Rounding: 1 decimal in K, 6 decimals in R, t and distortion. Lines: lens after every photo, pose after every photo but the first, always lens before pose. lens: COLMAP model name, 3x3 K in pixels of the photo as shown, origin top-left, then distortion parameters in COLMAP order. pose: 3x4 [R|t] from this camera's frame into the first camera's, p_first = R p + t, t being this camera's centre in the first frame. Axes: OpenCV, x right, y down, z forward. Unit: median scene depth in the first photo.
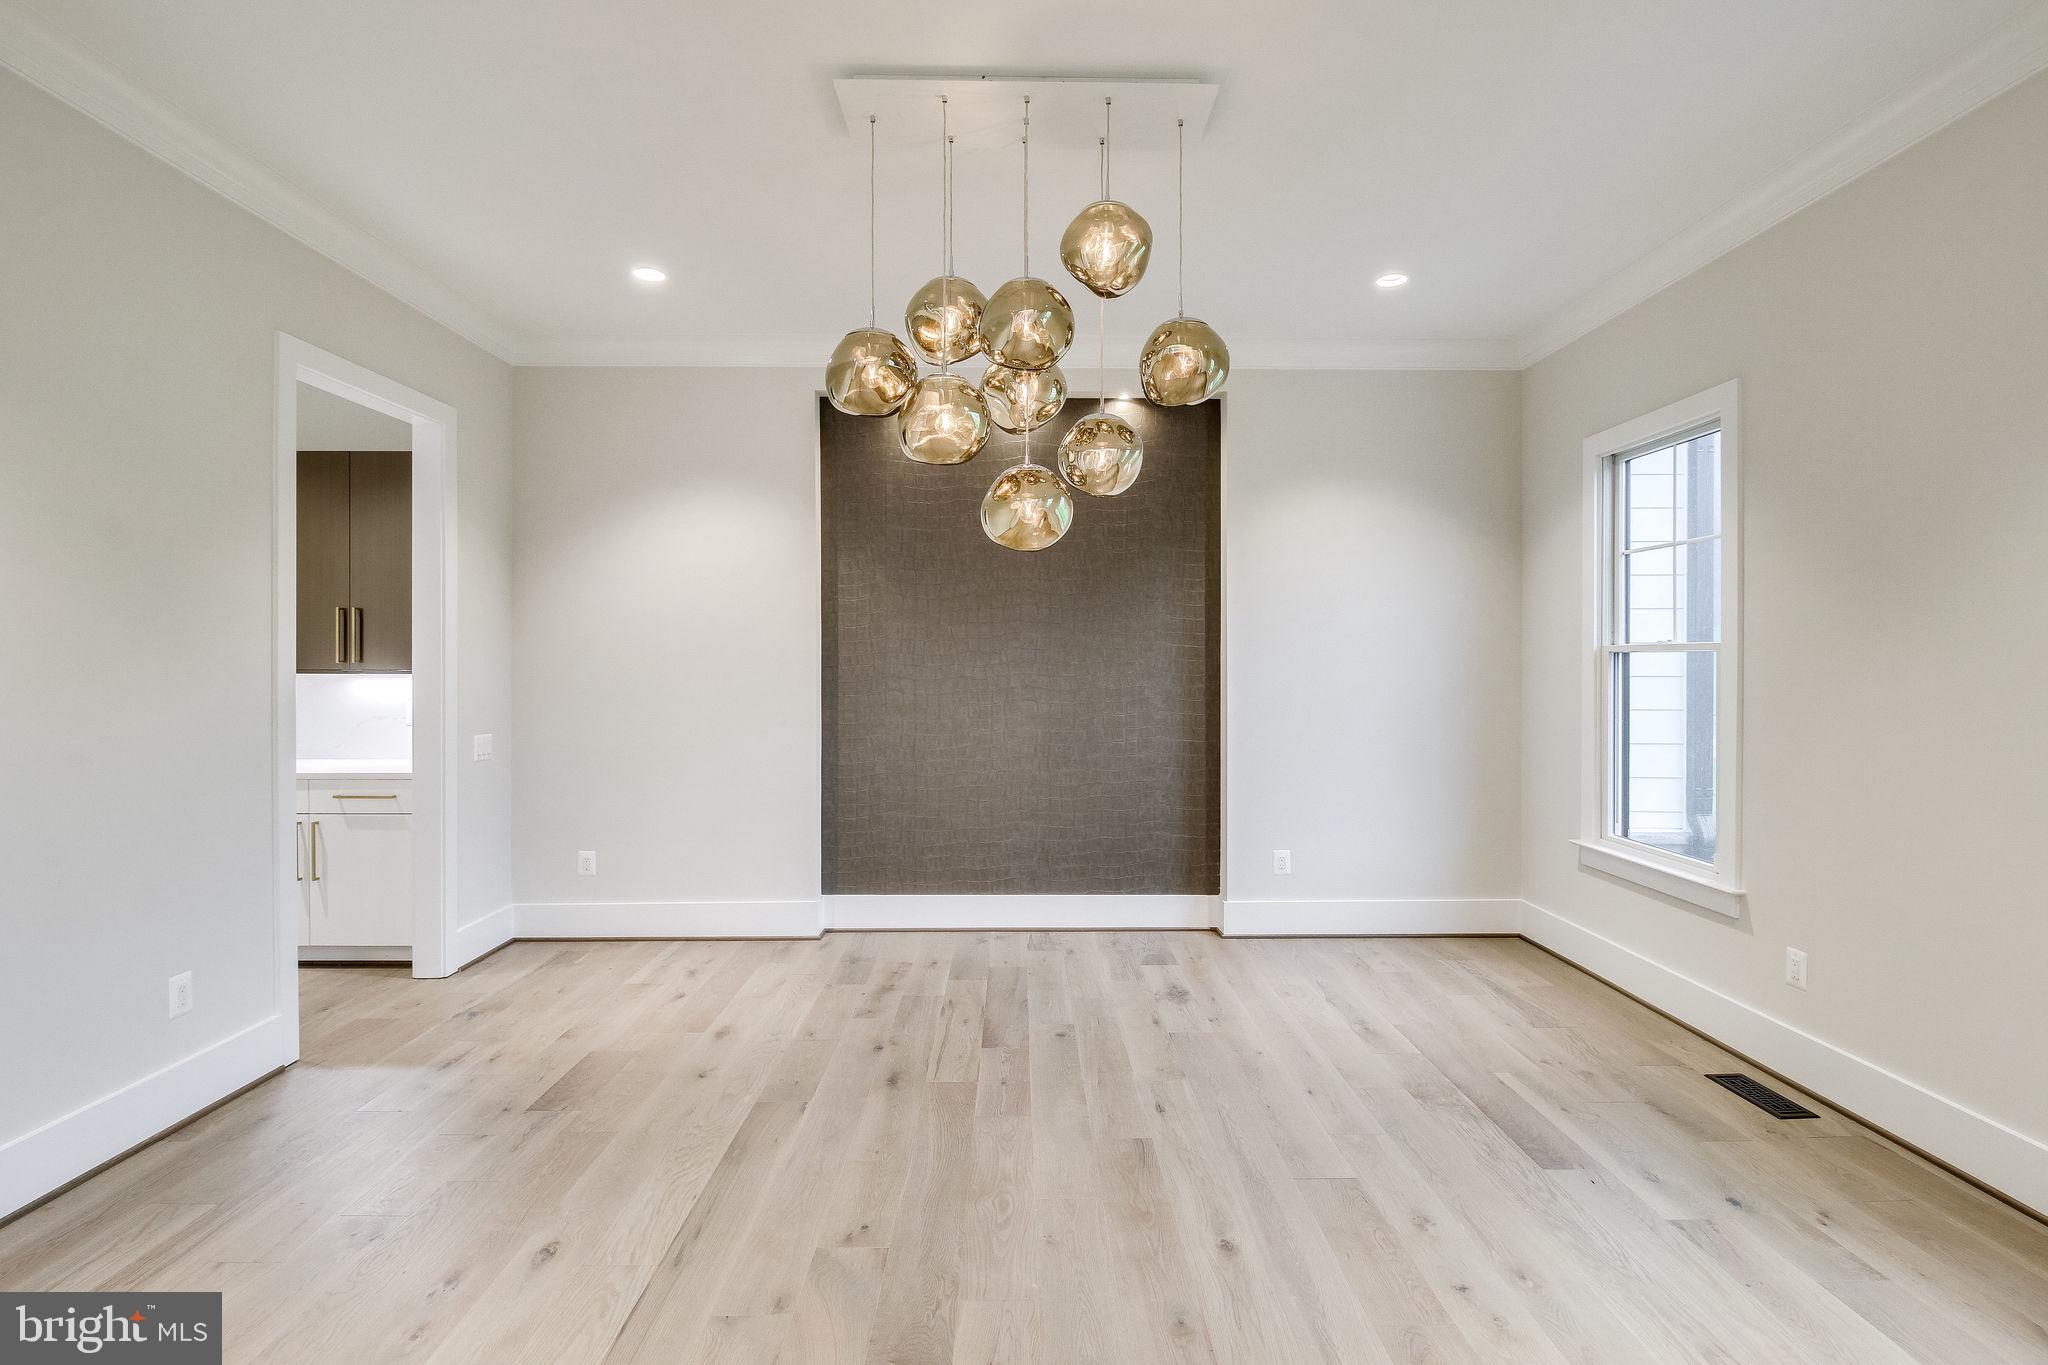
lens RADIAL K [[1087.0, 0, 1015.2], [0, 1087.0, 669.6], [0, 0, 1]] dist [-0.012410, -0.001230]
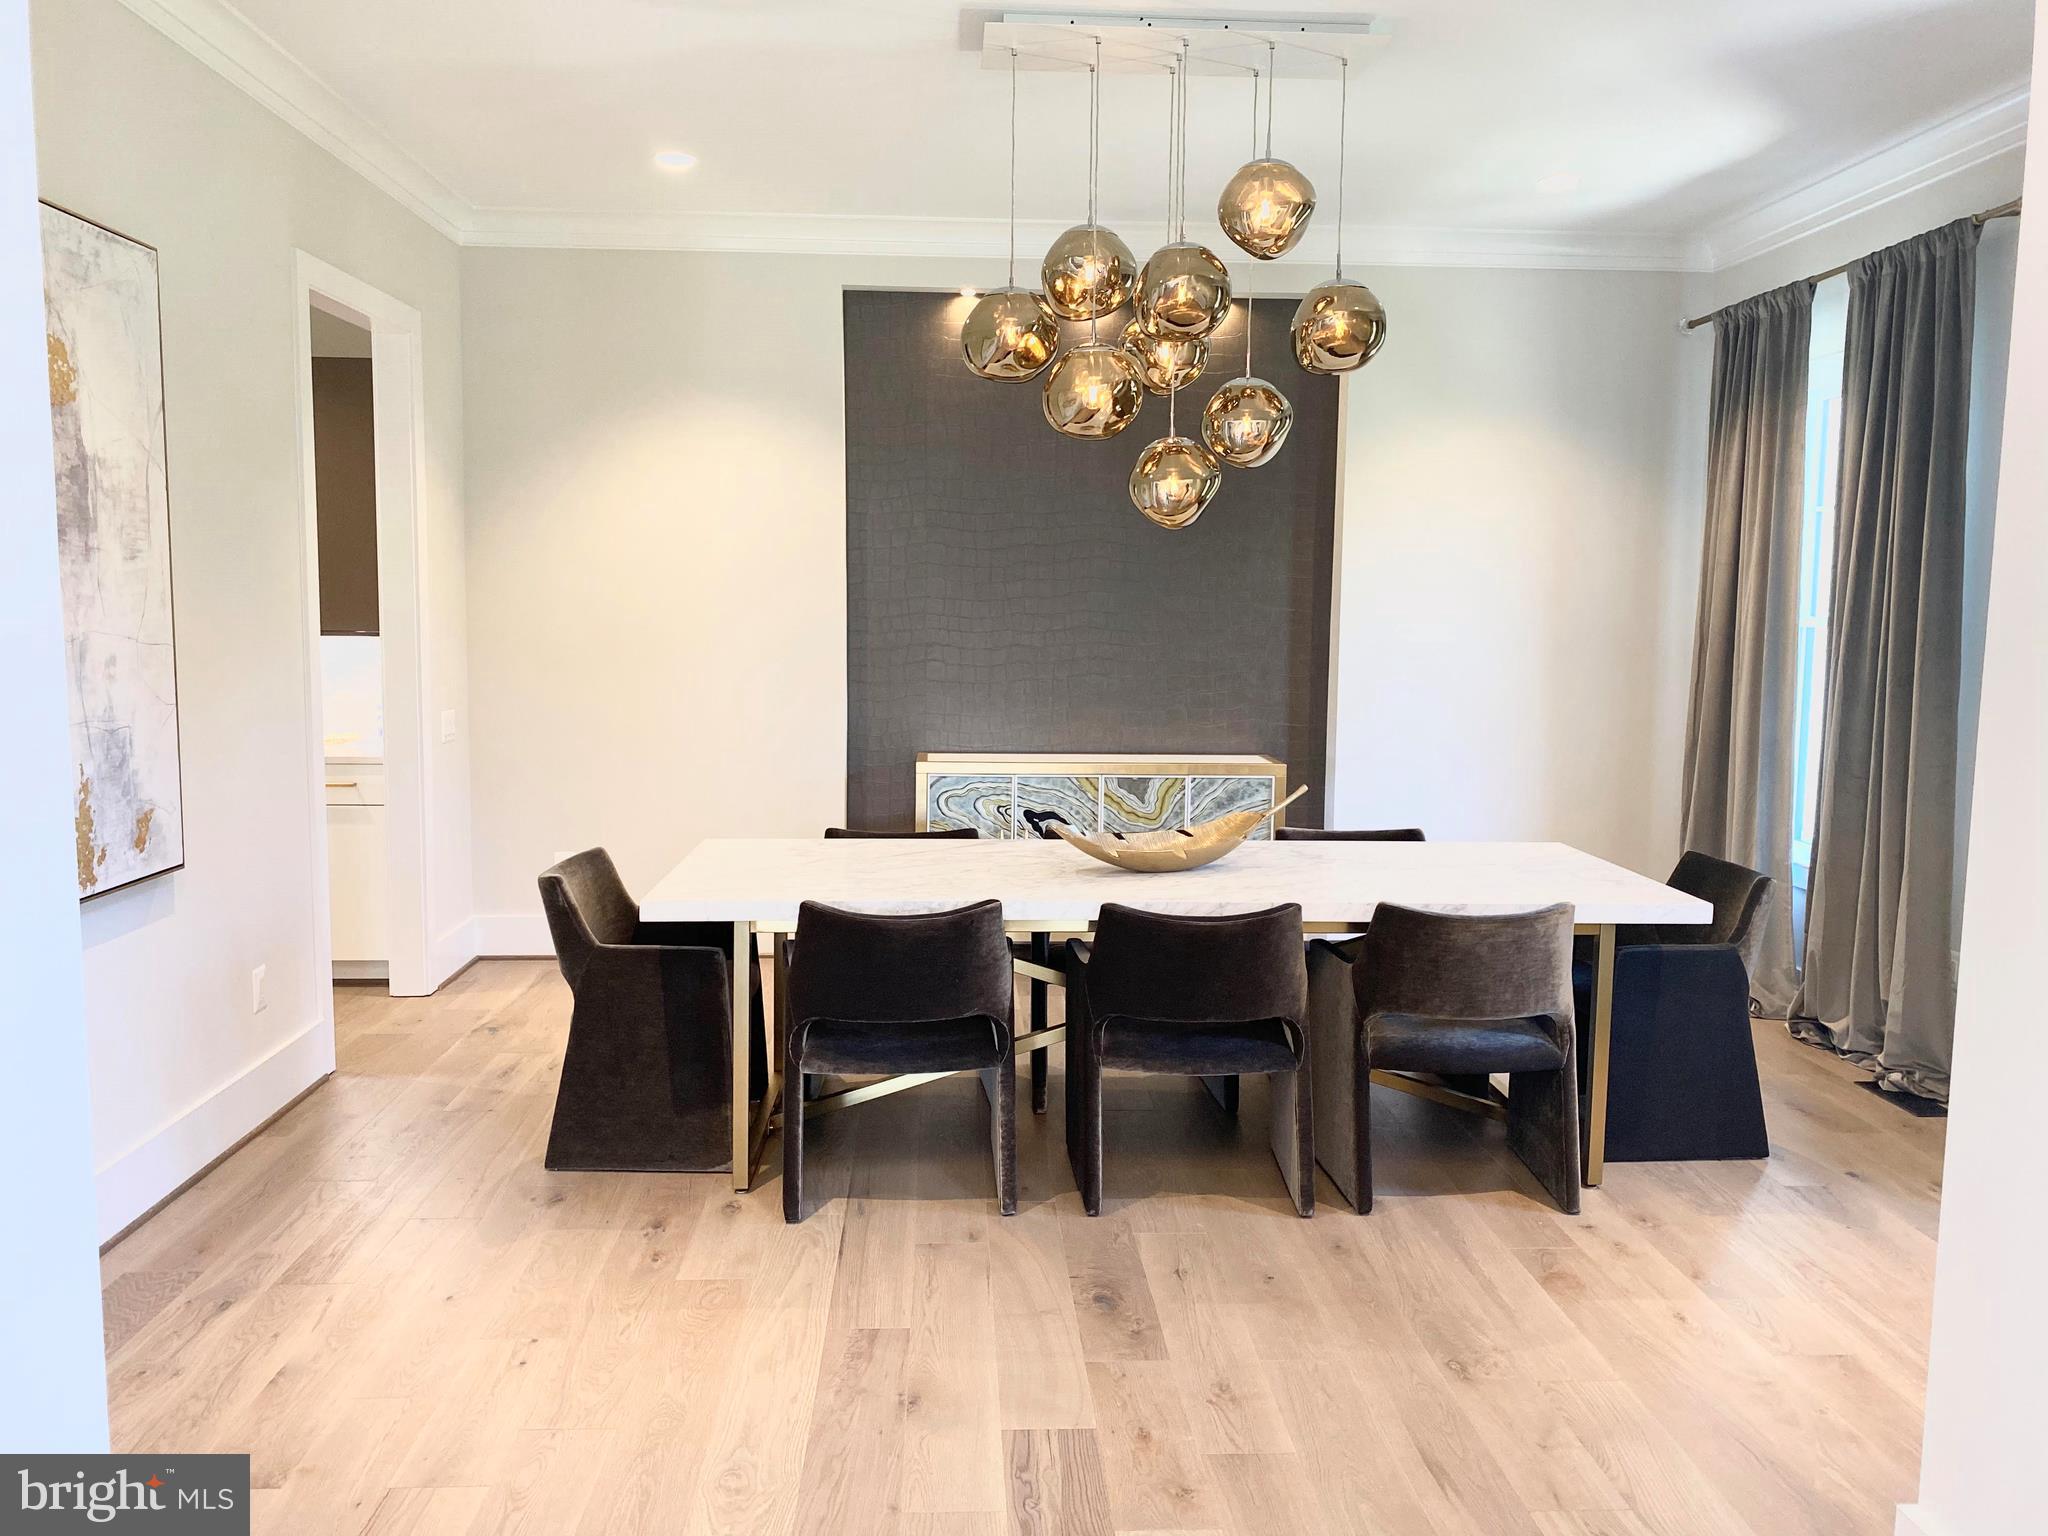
lens RADIAL K [[1634.0, 0, 1036.8], [0, 1634.0, 773.7], [0, 0, 1]] dist [0.043575, 0.000571]
pose [[0.998810, 0.007800, 0.048145, -0.166764], [-0.012438, 0.995226, 0.096804, -0.029754], [-0.047160, -0.097288, 0.994138, -0.430968]]
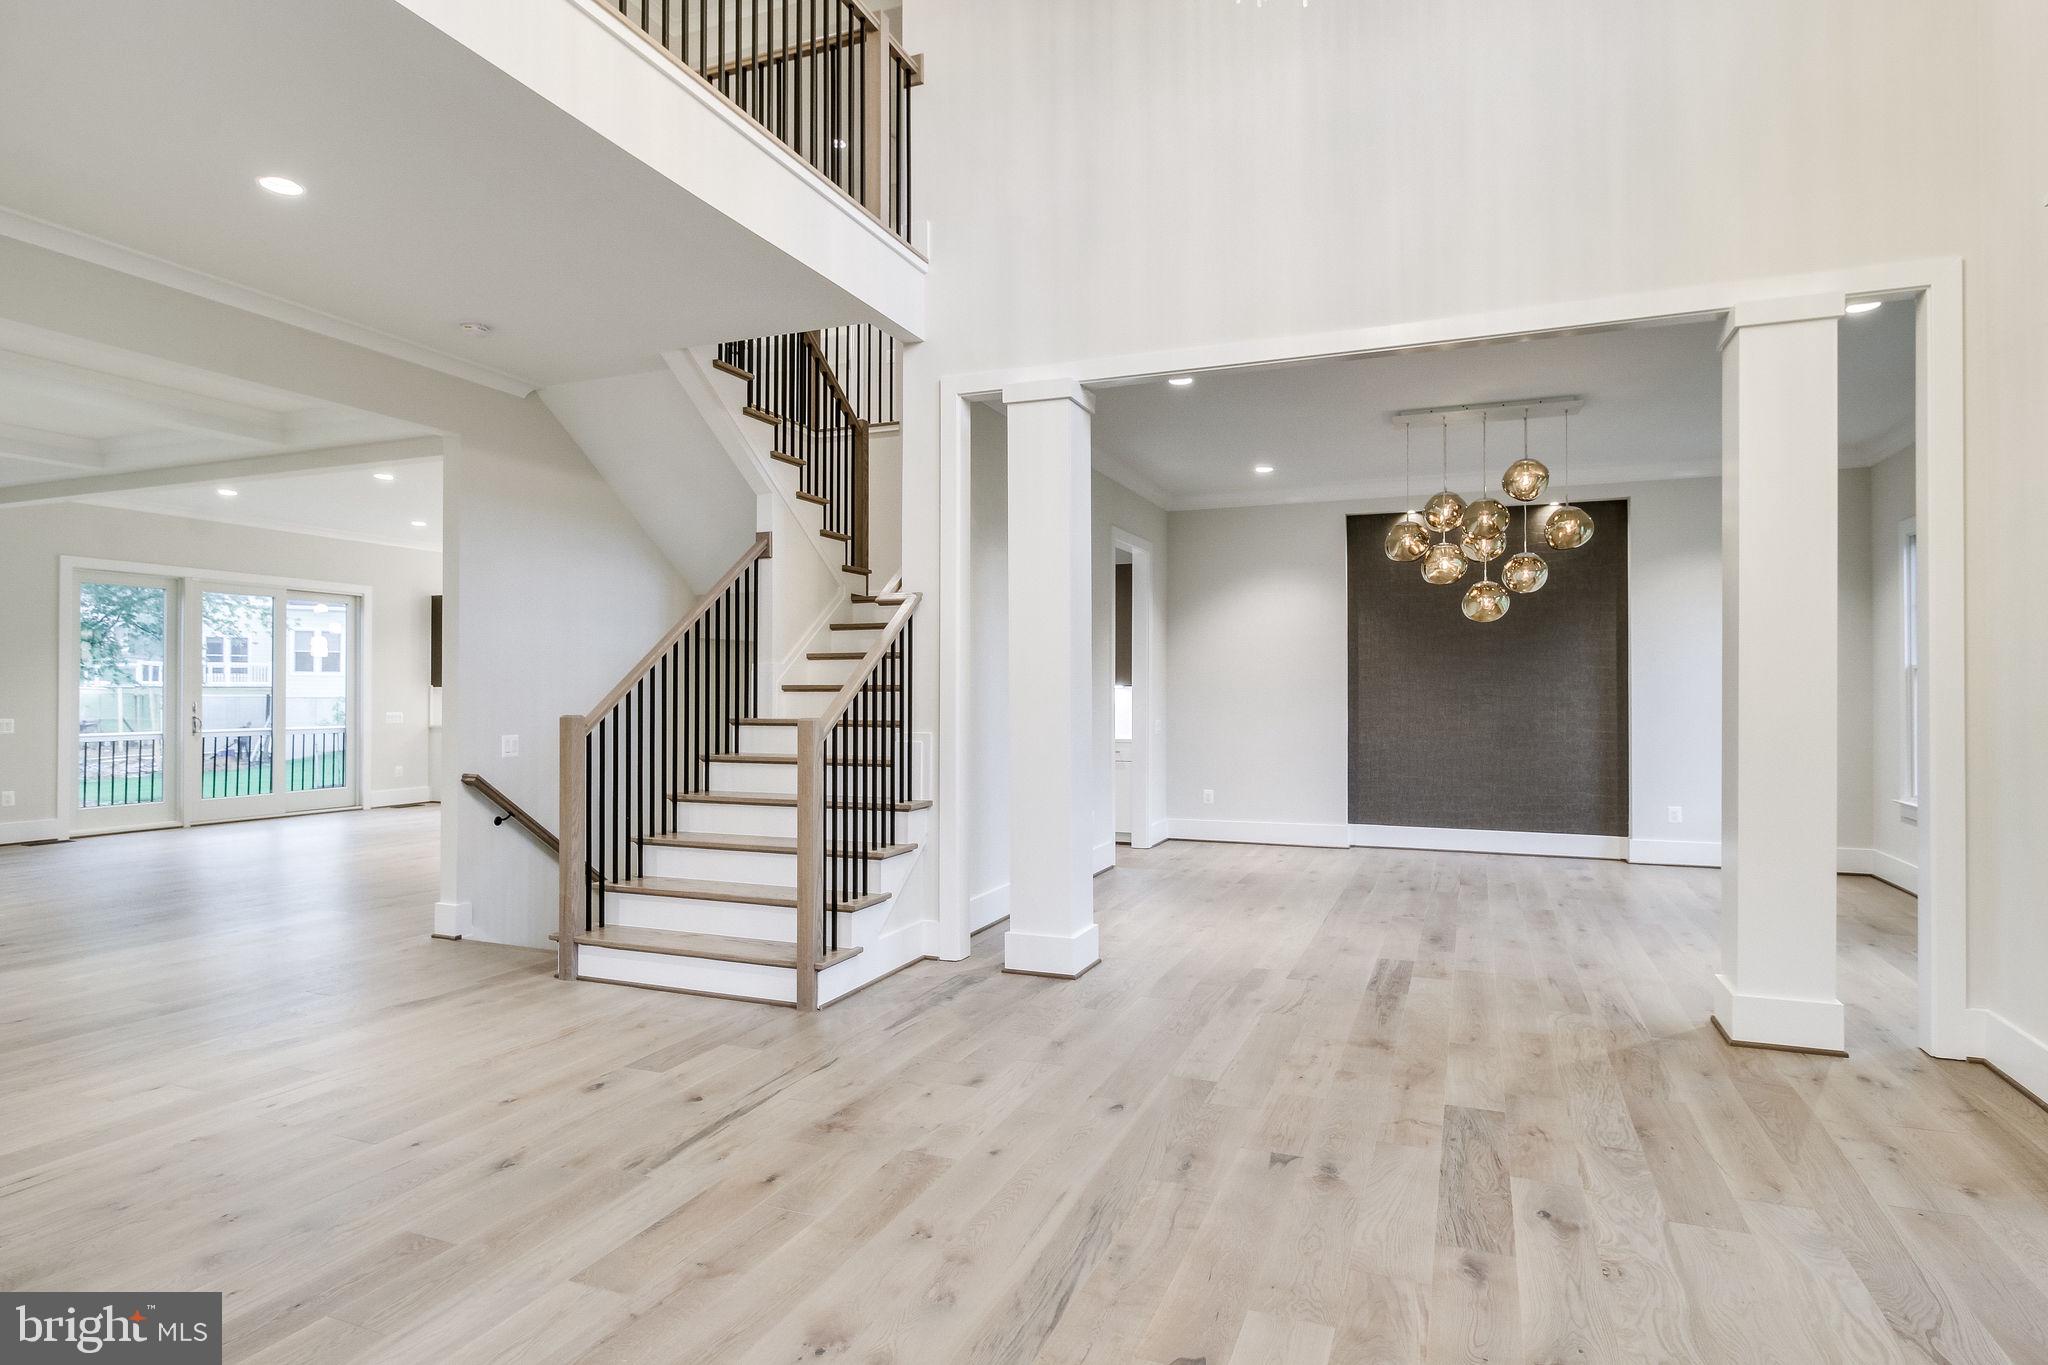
lens RADIAL K [[1087.0, 0, 1021.4], [0, 1087.0, 682.2], [0, 0, 1]] dist [-0.012410, -0.001230]
pose [[0.924034, -0.003445, -0.382295, -0.017131], [-0.001502, 0.999919, -0.012640, 0.032988], [0.382308, 0.012254, 0.923954, -1.216716]]
